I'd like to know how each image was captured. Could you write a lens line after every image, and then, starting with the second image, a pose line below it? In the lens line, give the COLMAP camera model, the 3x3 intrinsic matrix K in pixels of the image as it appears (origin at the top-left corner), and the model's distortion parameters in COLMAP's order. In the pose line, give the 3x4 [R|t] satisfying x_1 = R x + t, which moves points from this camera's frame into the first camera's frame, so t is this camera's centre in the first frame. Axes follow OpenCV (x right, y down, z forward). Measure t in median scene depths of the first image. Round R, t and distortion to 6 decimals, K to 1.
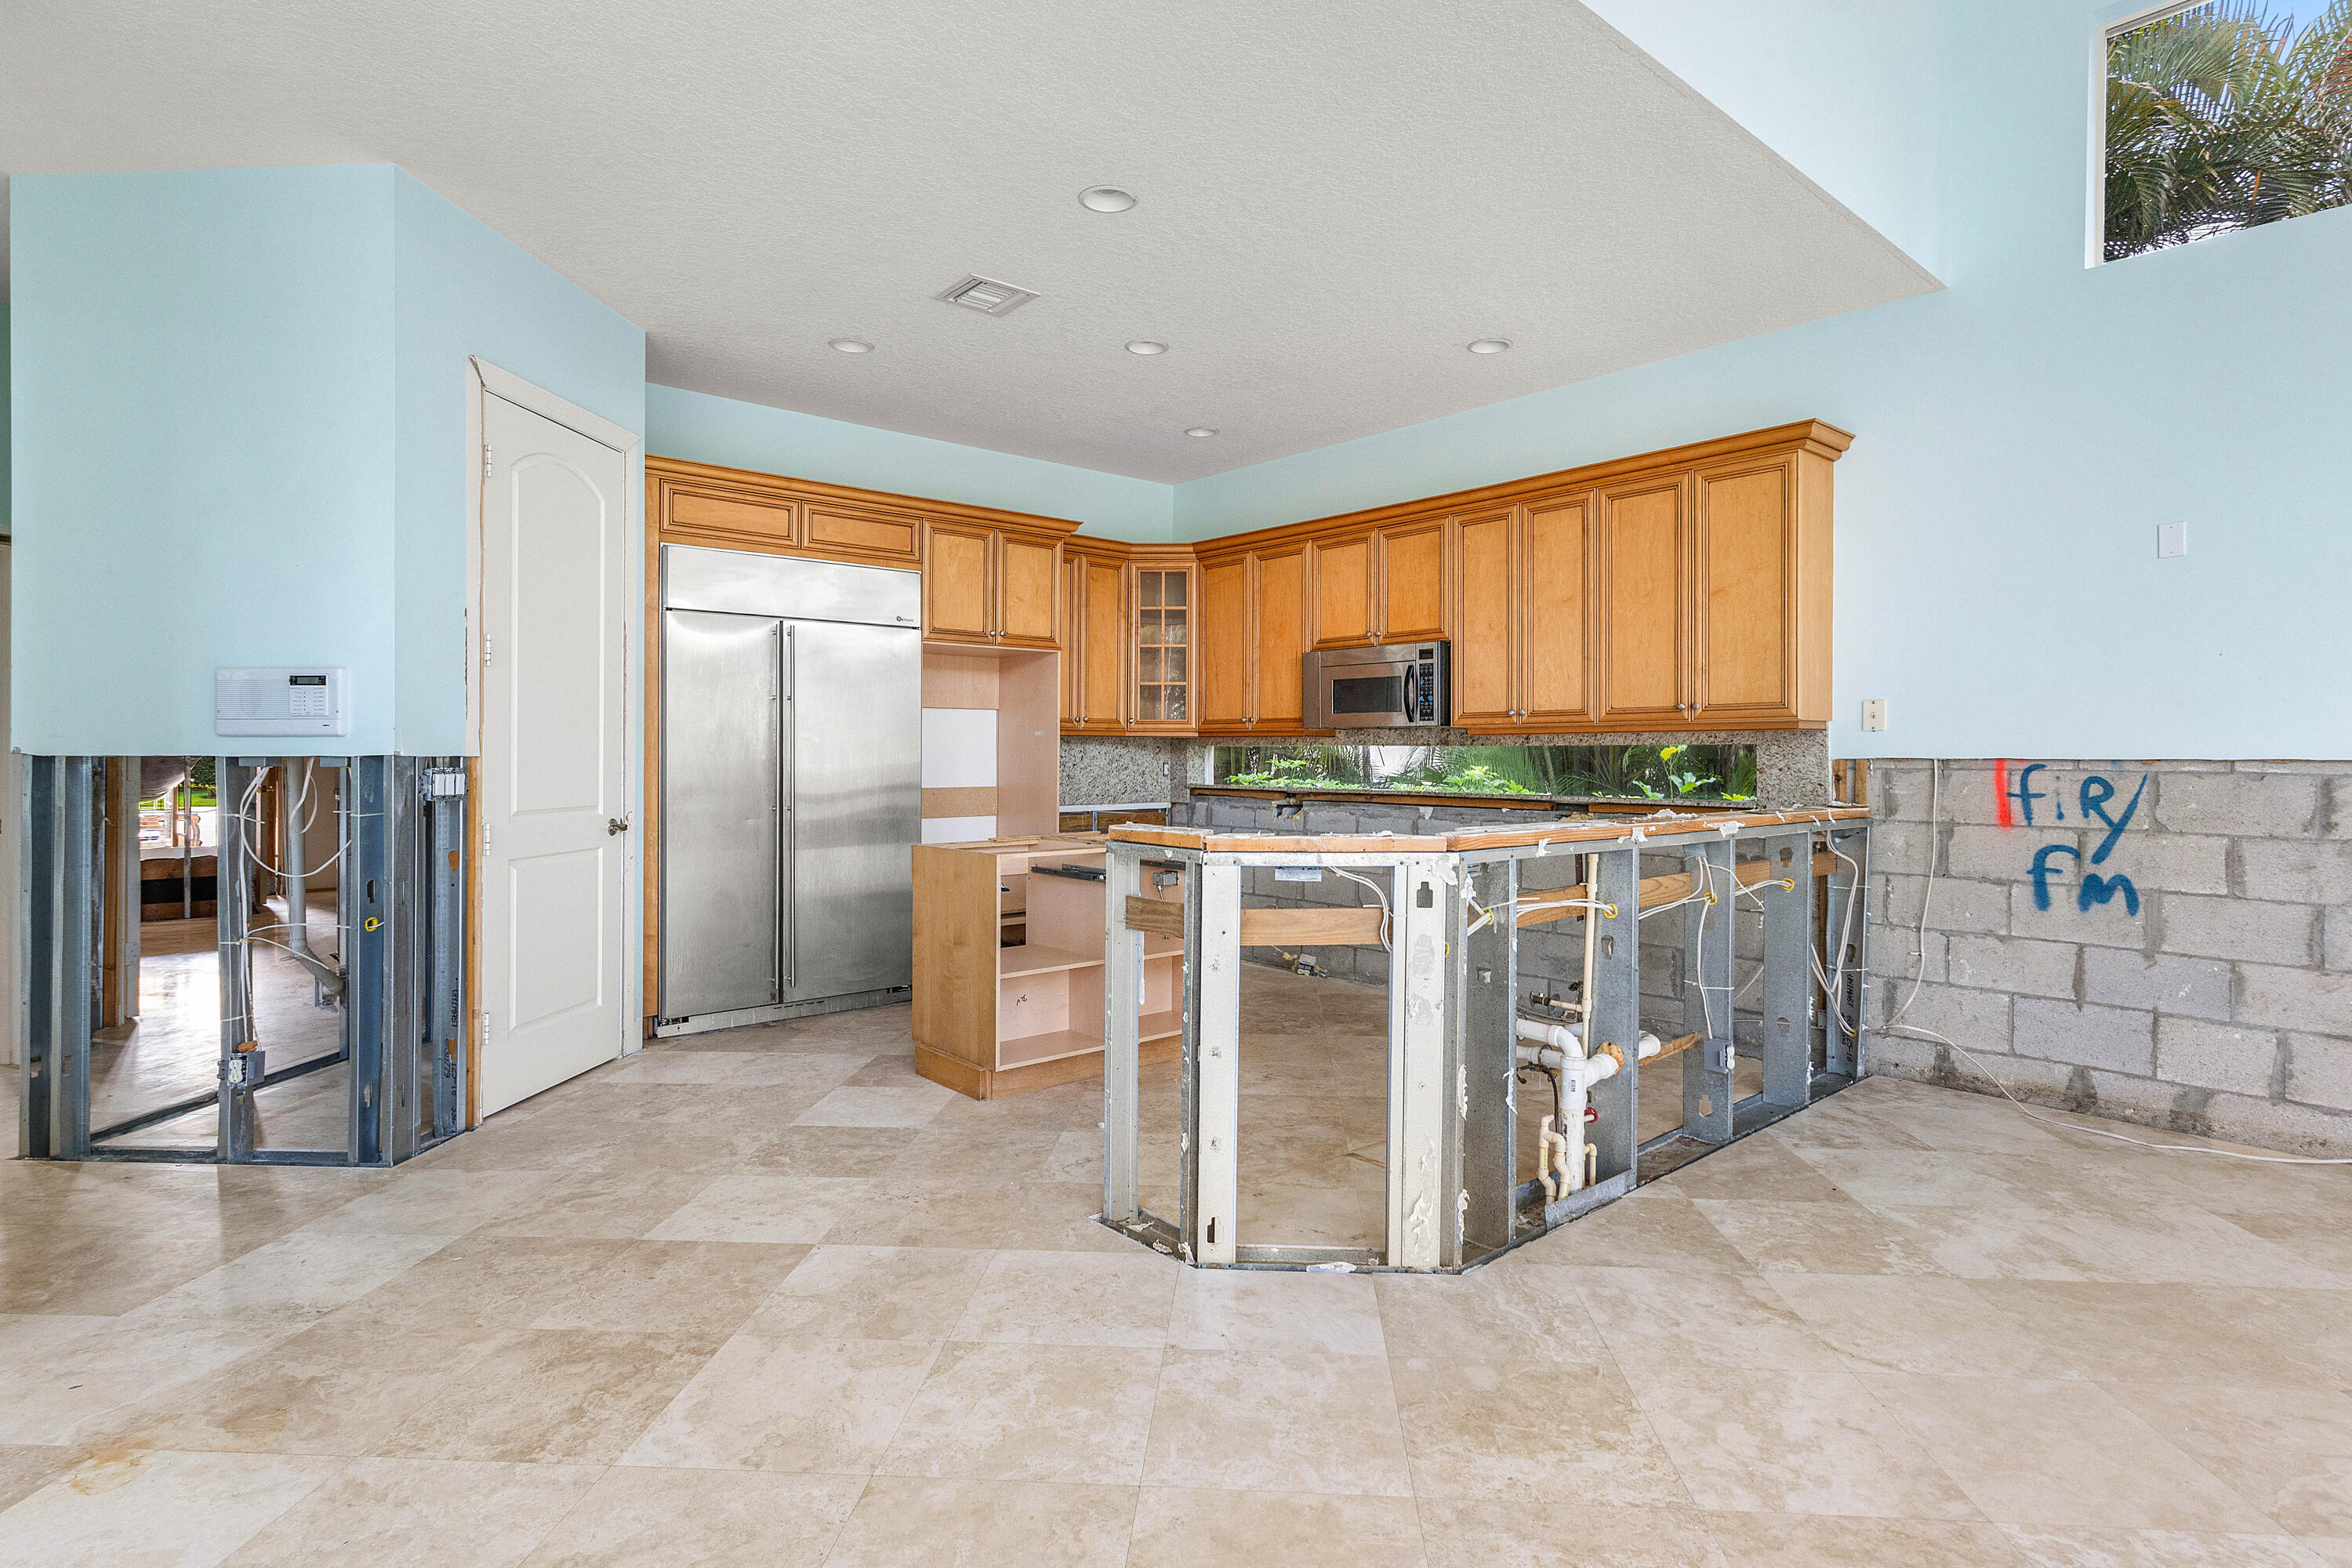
lens RADIAL K [[1154.1, 0, 1196.3], [0, 1154.1, 753.9], [0, 0, 1]] dist [0.002862, 0.000914]
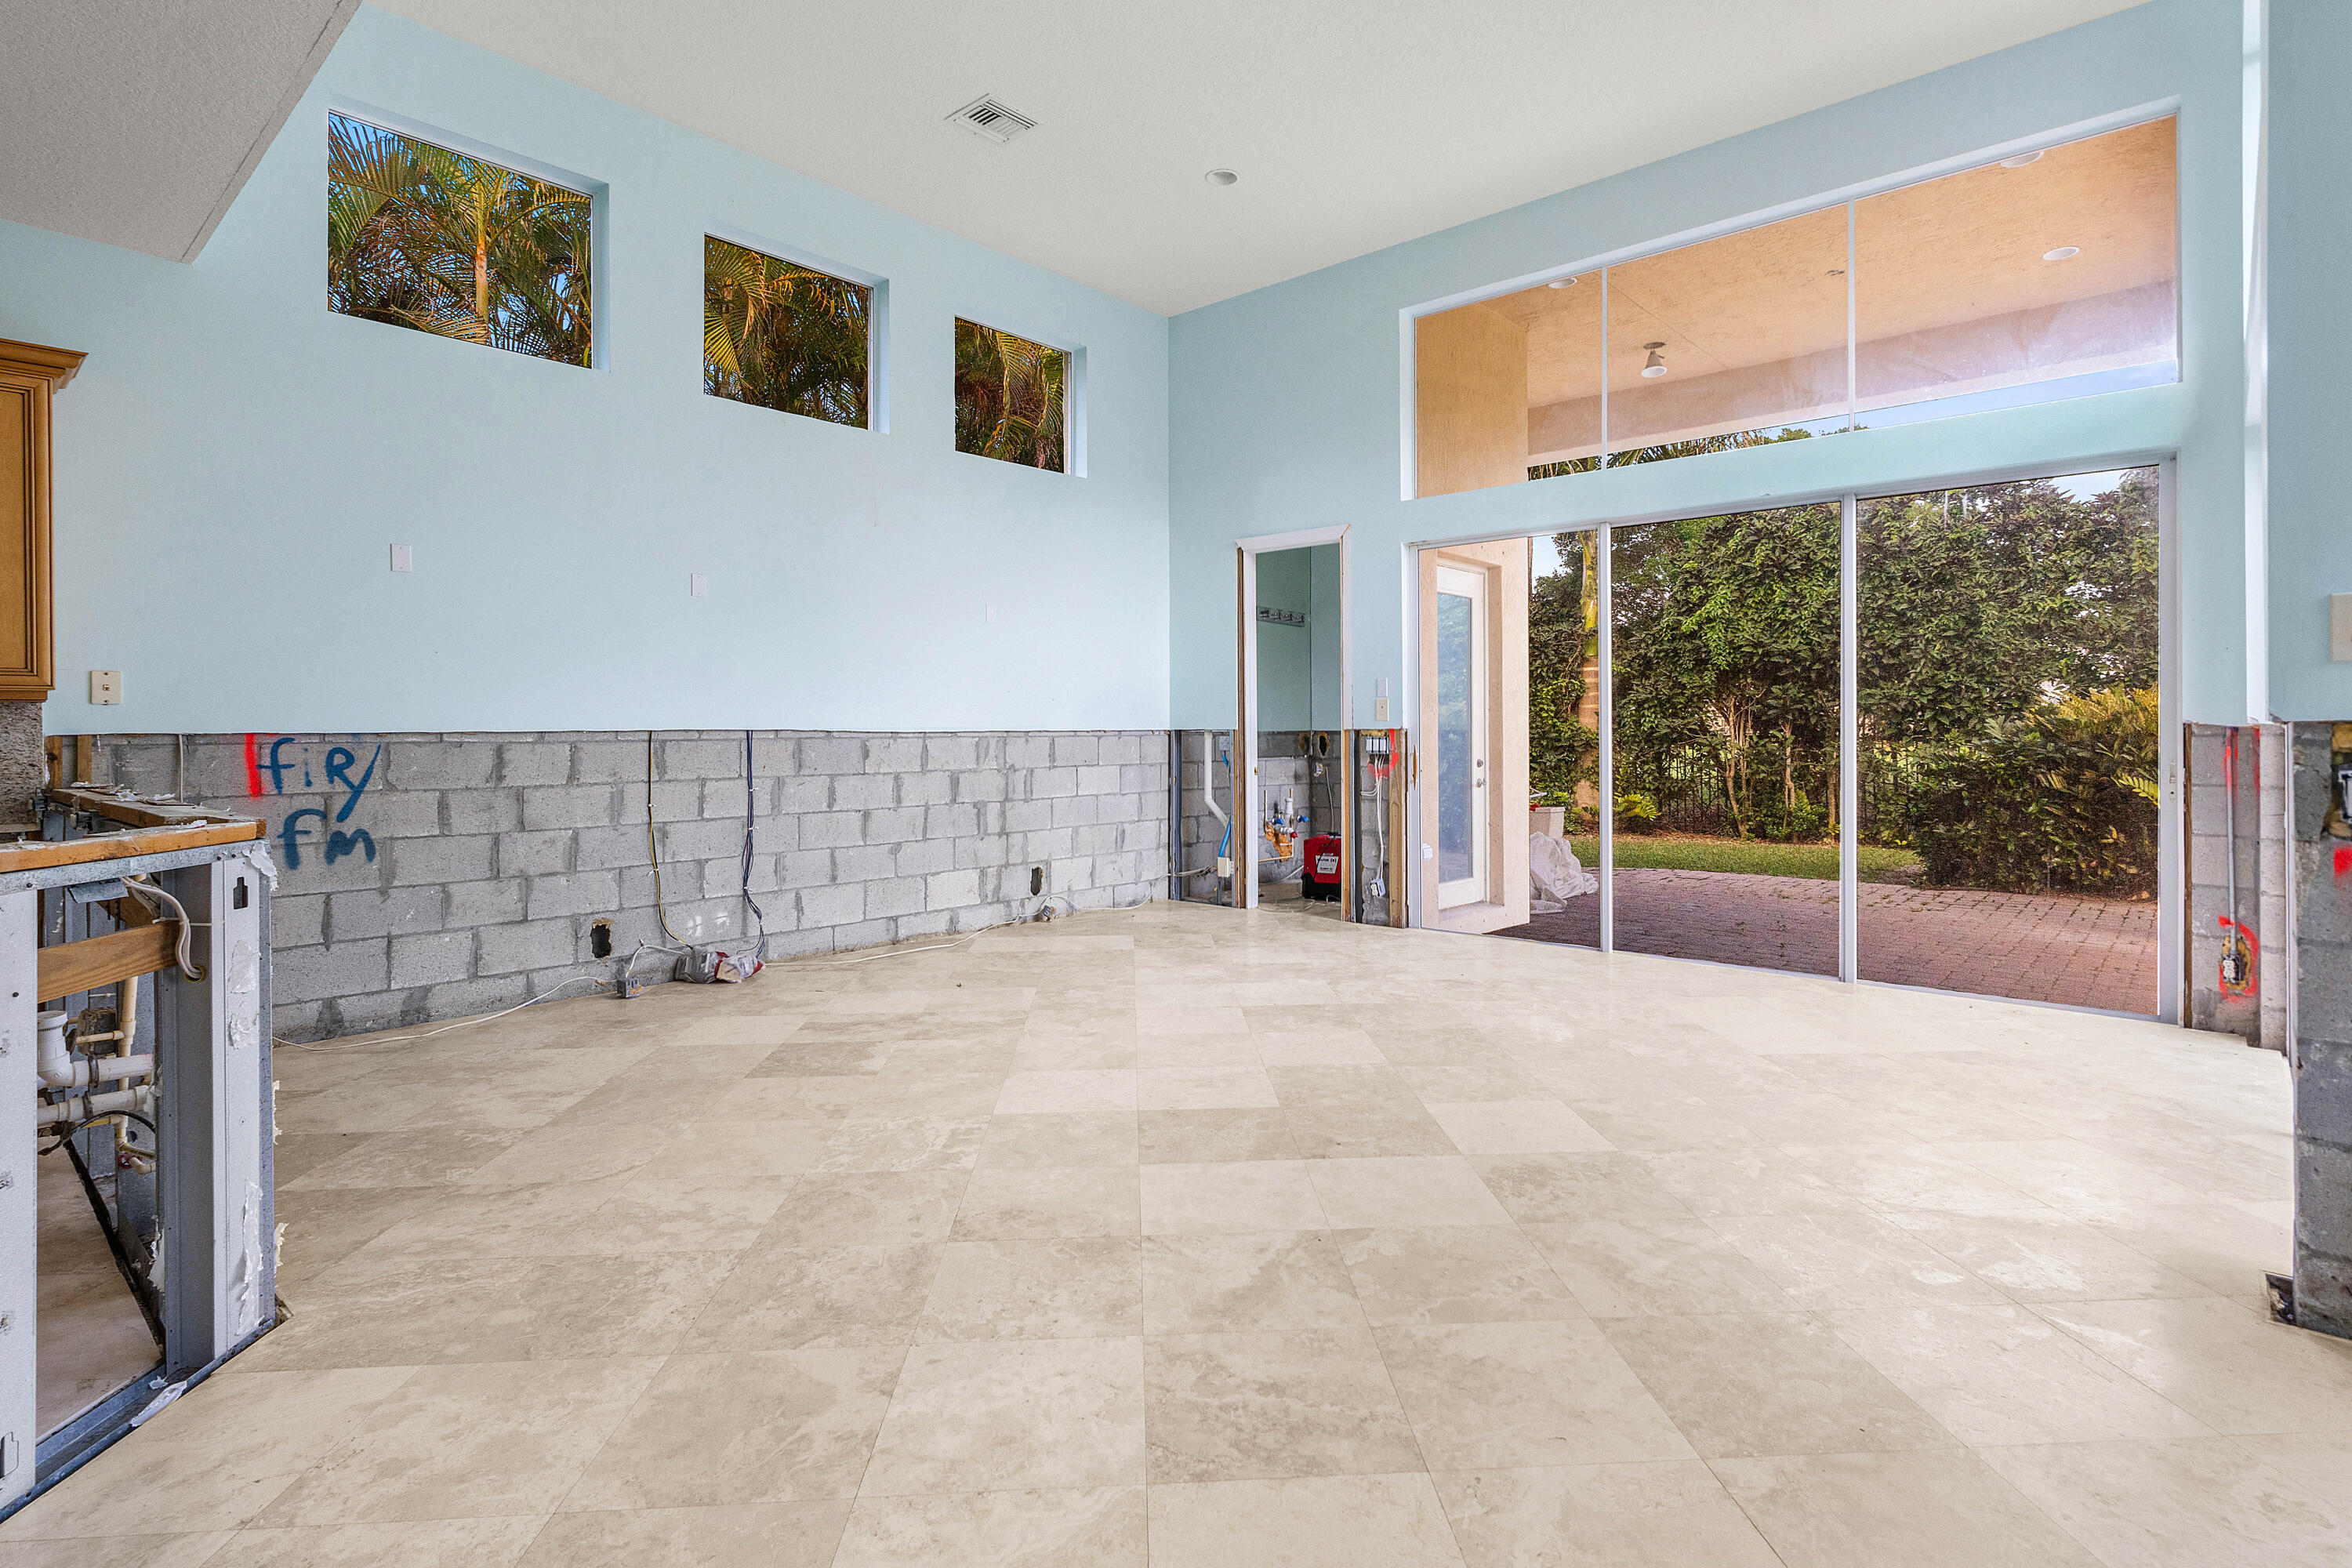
lens RADIAL K [[1154.1, 0, 1155.7], [0, 1154.1, 747.5], [0, 0, 1]] dist [0.002862, 0.000914]
pose [[-0.078258, -0.017045, 0.996787, -0.466776], [0.006380, 0.999825, 0.017598, 0.004276], [-0.996913, 0.007737, -0.078136, 0.275683]]
